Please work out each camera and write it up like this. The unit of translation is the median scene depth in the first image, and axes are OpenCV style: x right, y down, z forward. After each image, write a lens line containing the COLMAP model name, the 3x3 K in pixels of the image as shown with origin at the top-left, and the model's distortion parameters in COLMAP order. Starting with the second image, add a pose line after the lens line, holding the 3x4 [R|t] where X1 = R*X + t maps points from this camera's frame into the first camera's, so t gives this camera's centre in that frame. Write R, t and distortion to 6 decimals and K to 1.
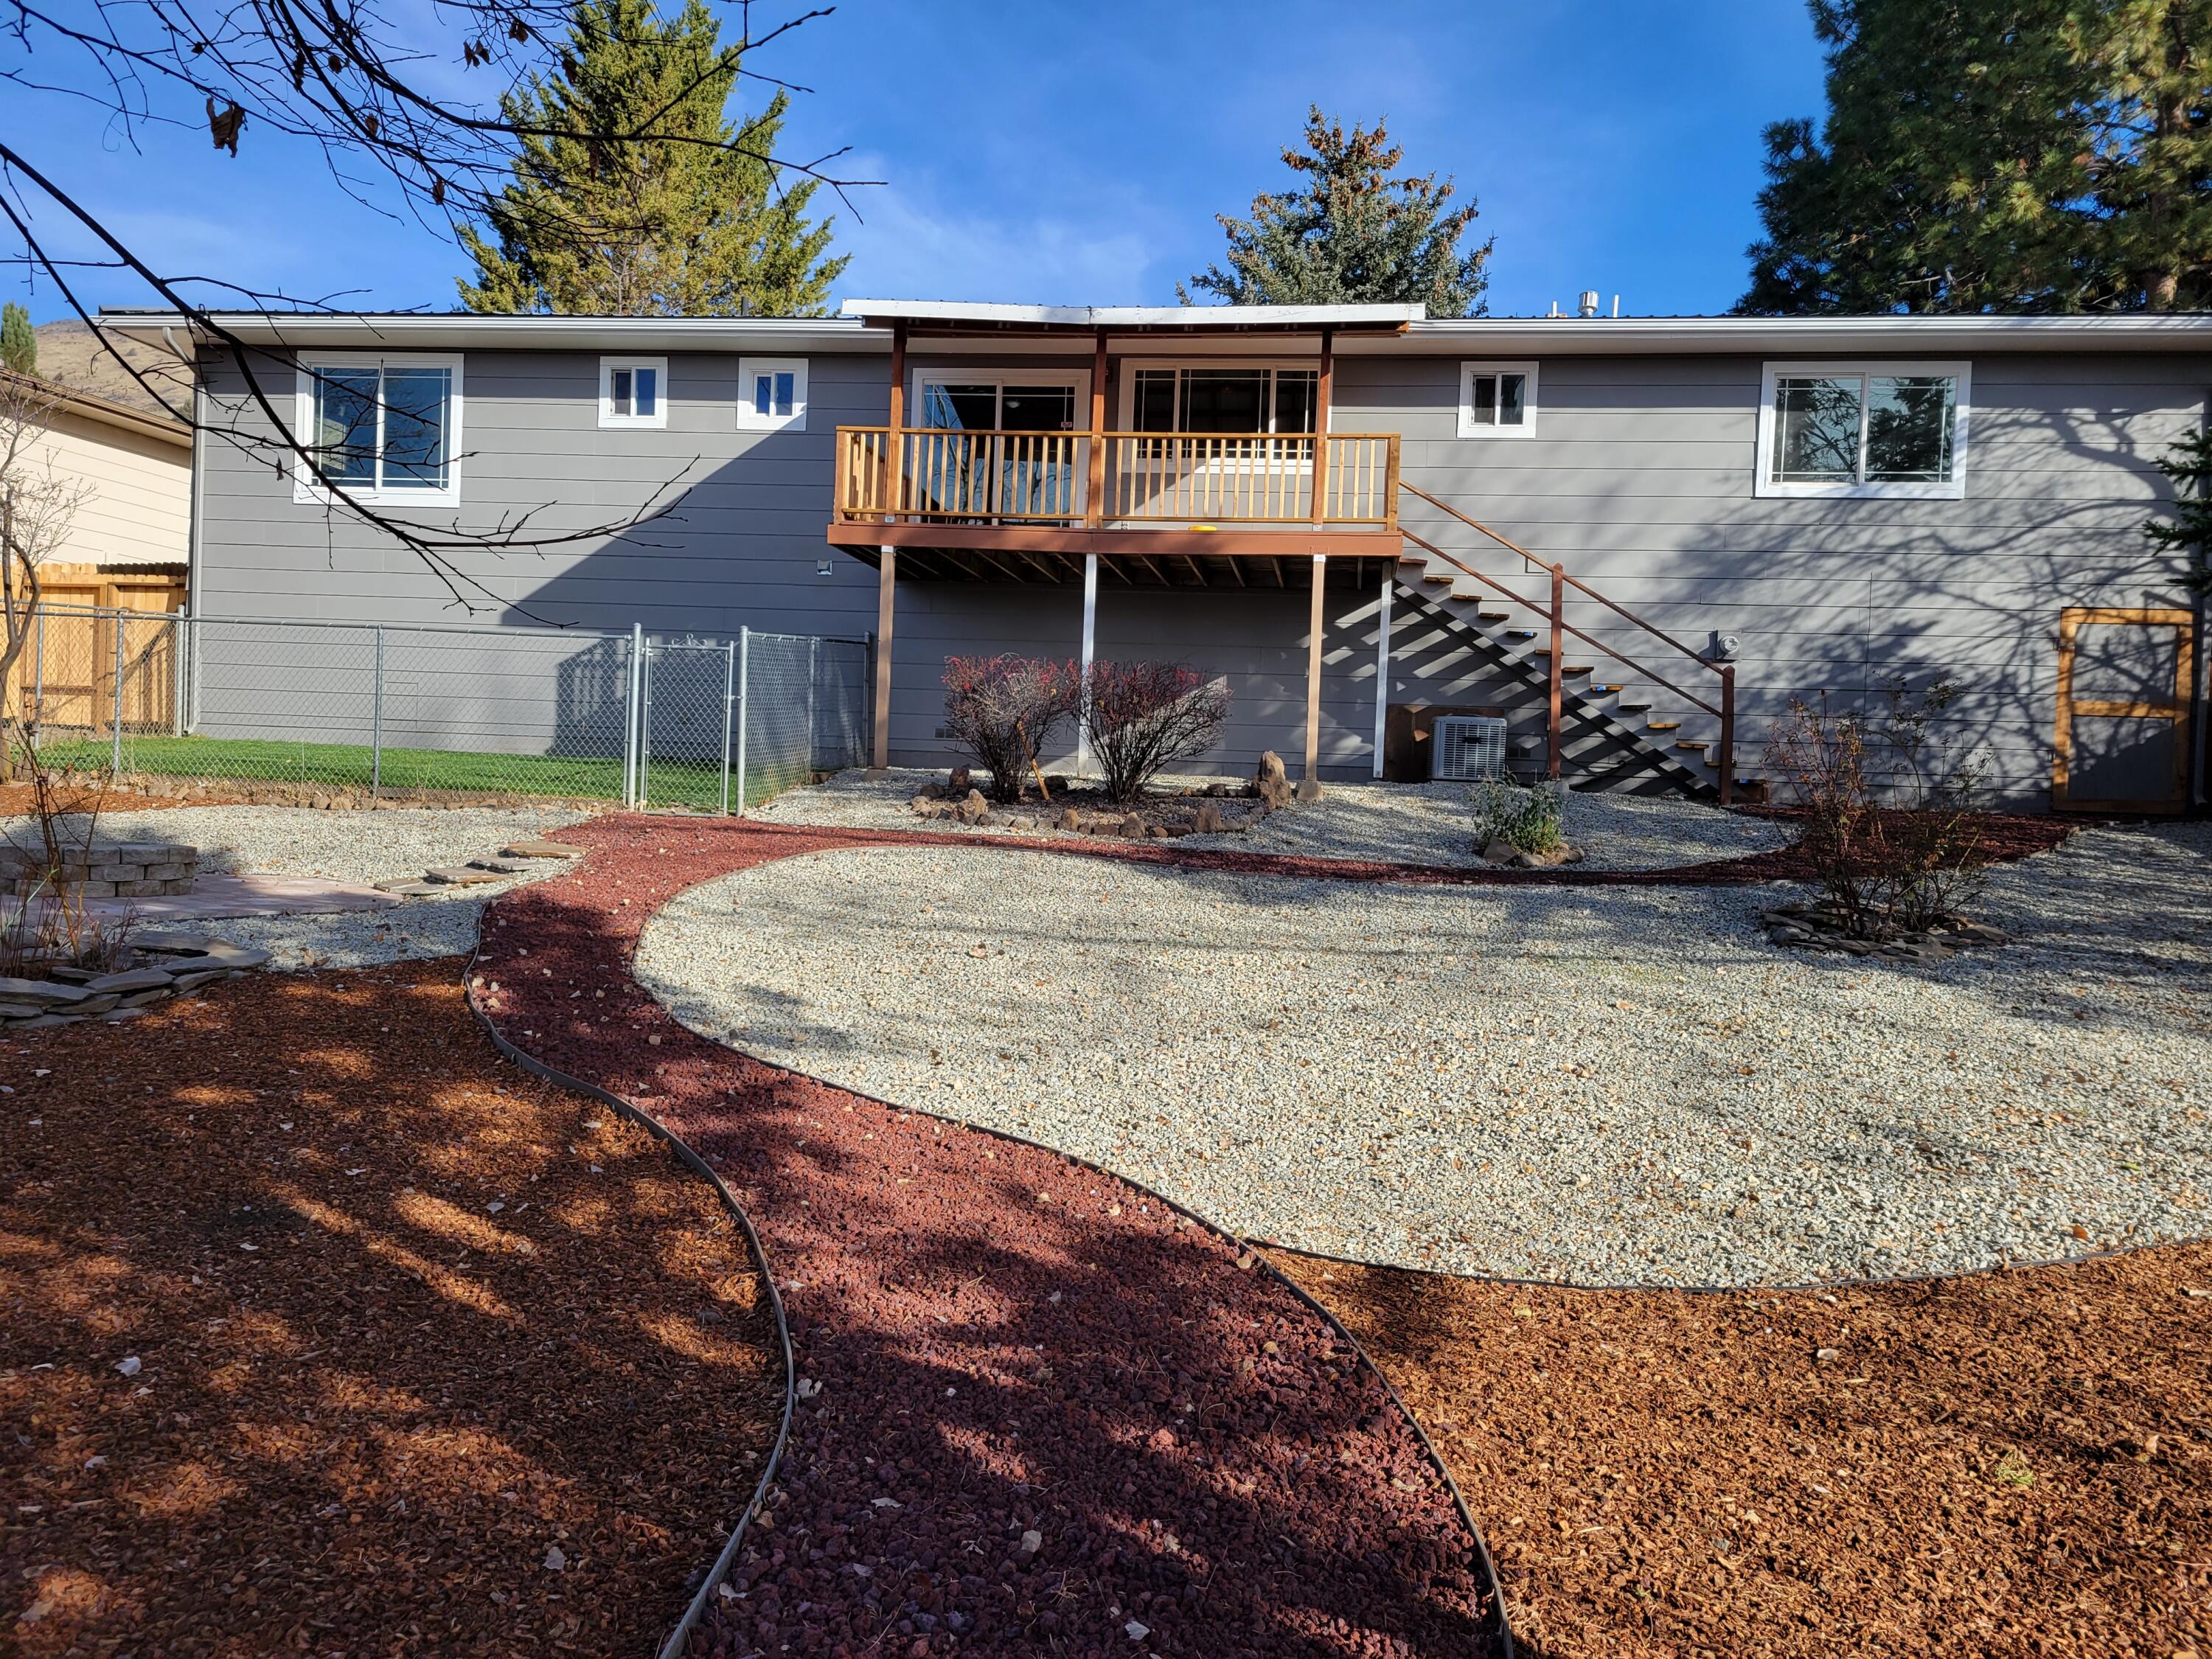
lens RADIAL K [[1646.8, 0, 1103.1], [0, 1646.8, 830.8], [0, 0, 1]] dist [0.056551, -0.017823]
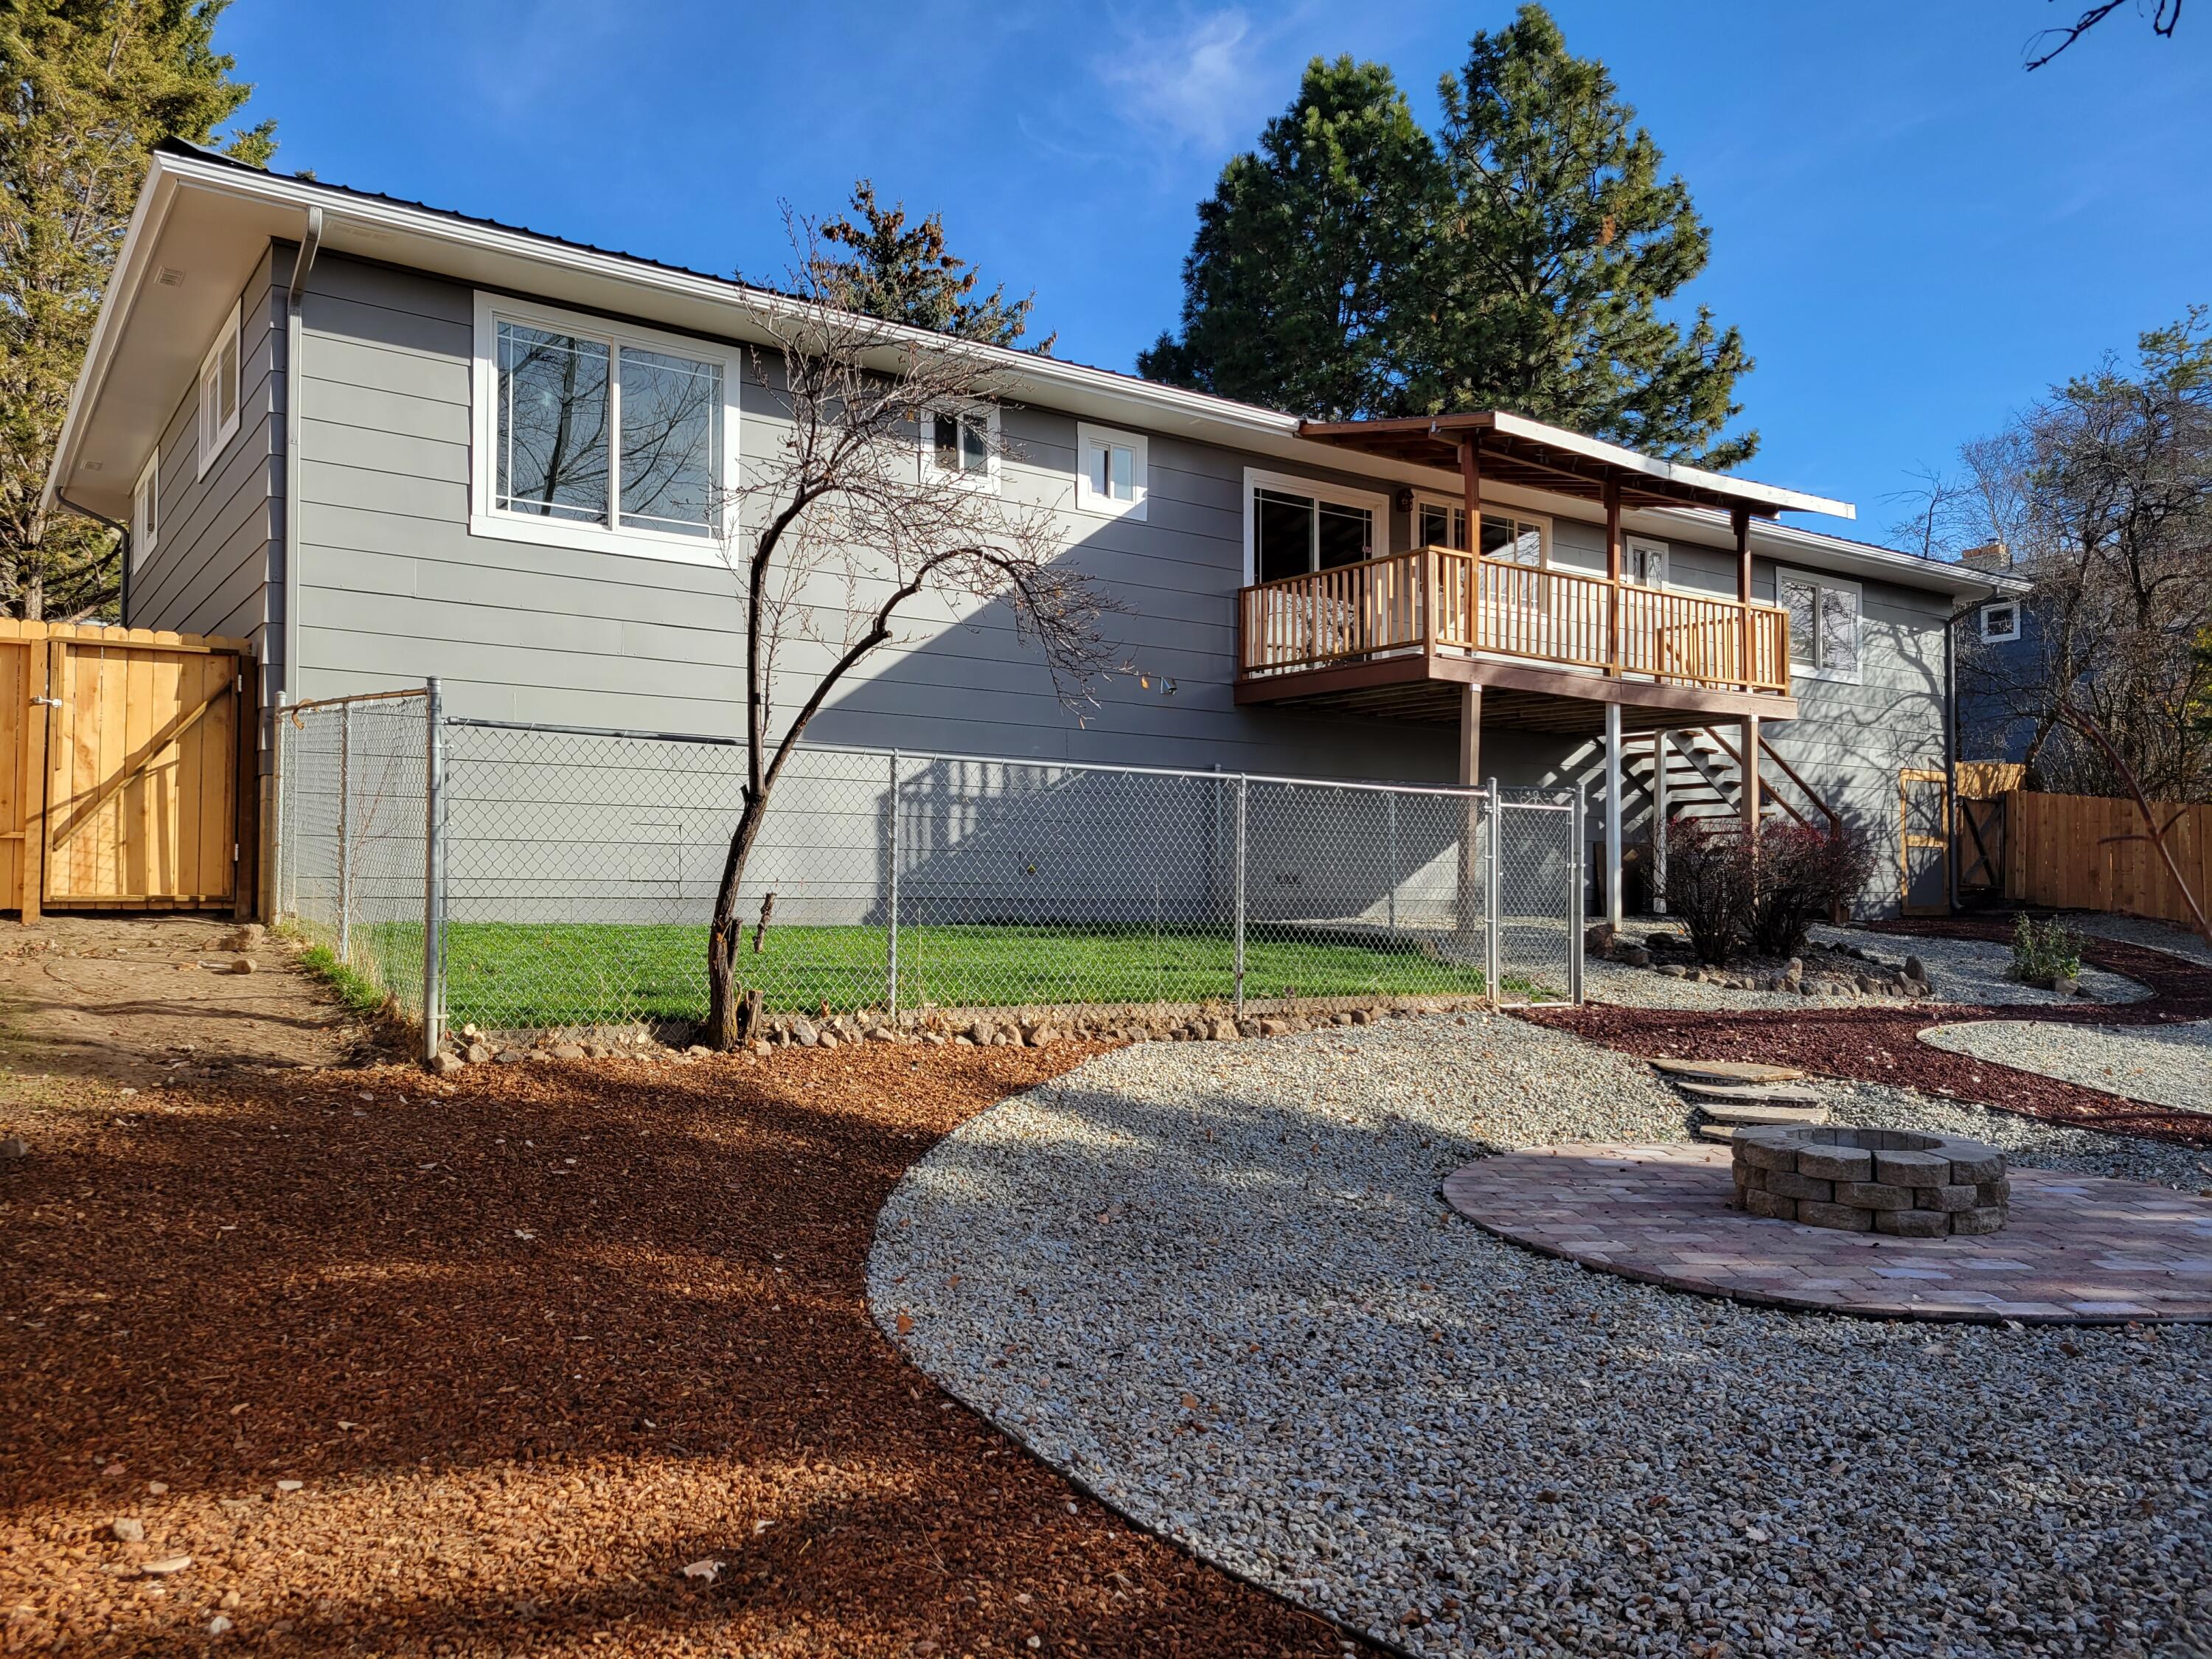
lens RADIAL K [[1646.8, 0, 1104.4], [0, 1646.8, 833.8], [0, 0, 1]] dist [0.056551, -0.017823]
pose [[0.725972, -0.011589, 0.687627, -0.779825], [0.037031, 0.999066, -0.022257, -0.067125], [-0.686727, 0.041621, 0.725723, 0.422085]]
